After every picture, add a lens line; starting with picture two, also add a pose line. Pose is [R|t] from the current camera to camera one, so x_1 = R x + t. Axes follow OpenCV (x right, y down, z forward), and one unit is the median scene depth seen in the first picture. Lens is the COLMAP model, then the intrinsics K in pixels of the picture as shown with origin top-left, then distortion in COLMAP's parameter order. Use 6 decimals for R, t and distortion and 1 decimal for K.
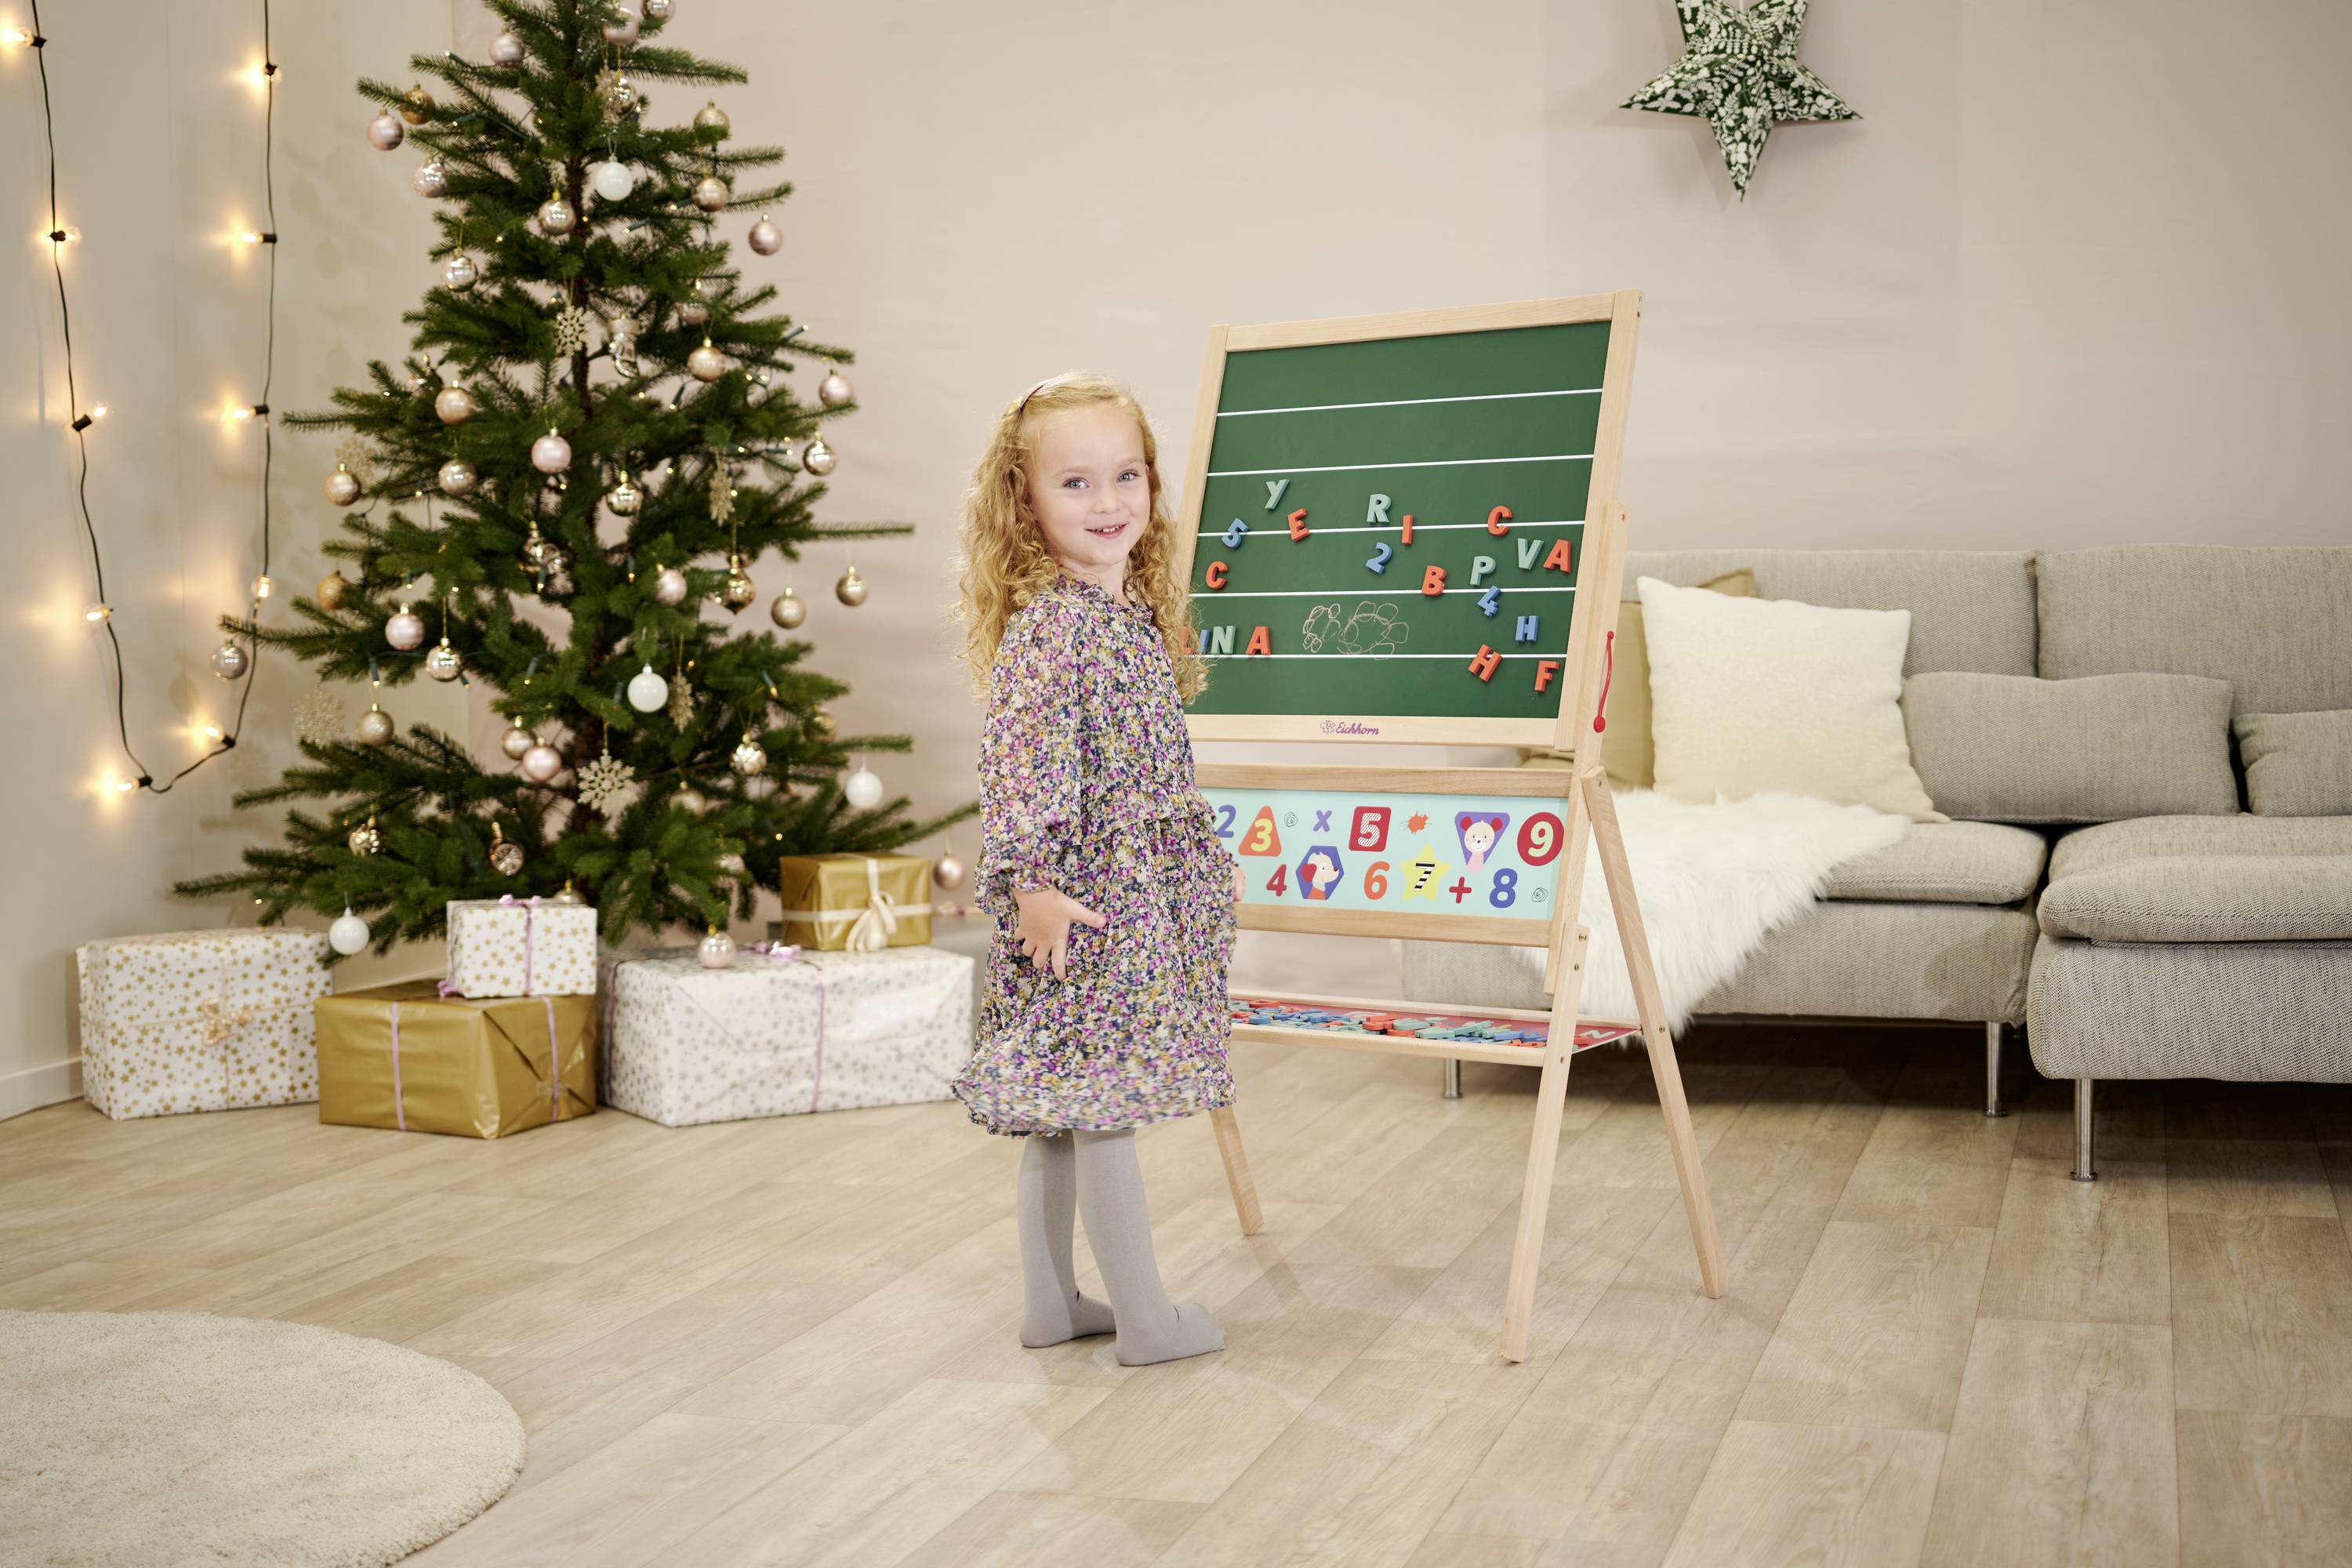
lens RADIAL K [[3482.2, 0, 1168.4], [0, 3482.2, 820.6], [0, 0, 1]] dist [0.007734, 0.004783]
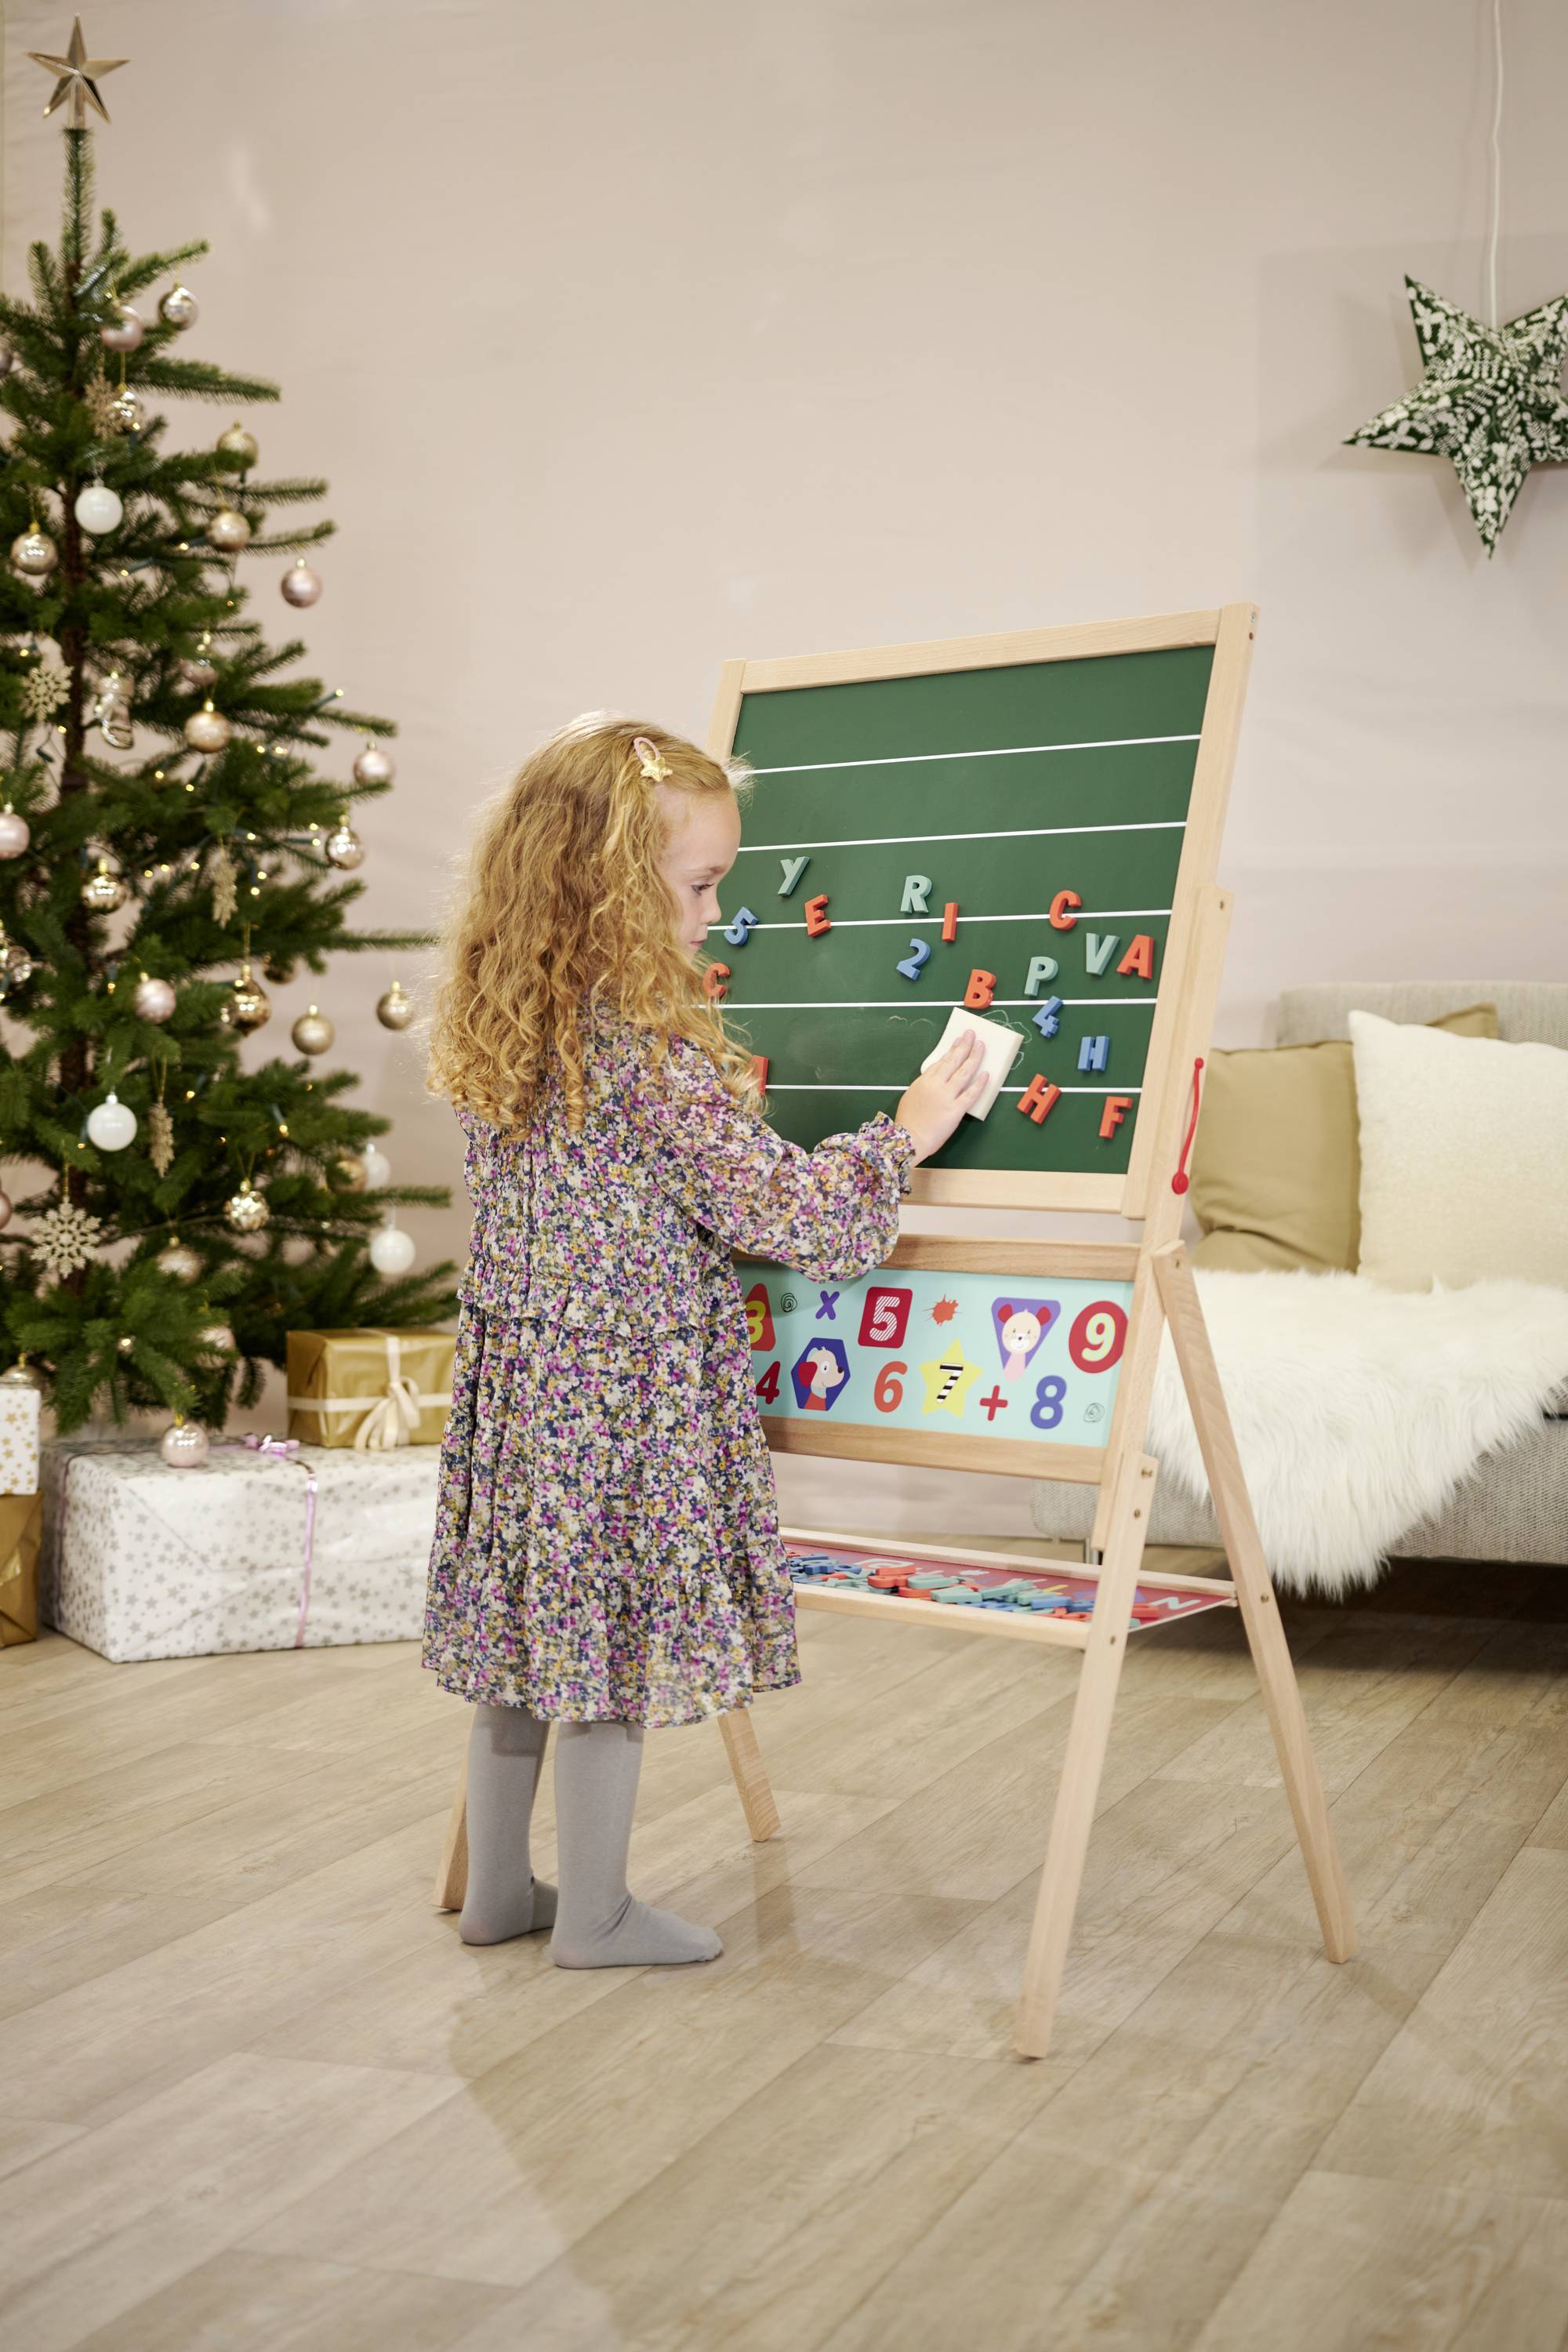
lens RADIAL K [[3616.0, 0, 784.0], [0, 3616.0, 1149.7], [0, 0, 1]] dist [-0.015535, 0.079054]
pose [[0.997672, 0.020157, -0.065144, 0.065286], [-0.022680, 0.999012, -0.038222, -0.002593], [0.064309, 0.039610, 0.997144, 0.167568]]
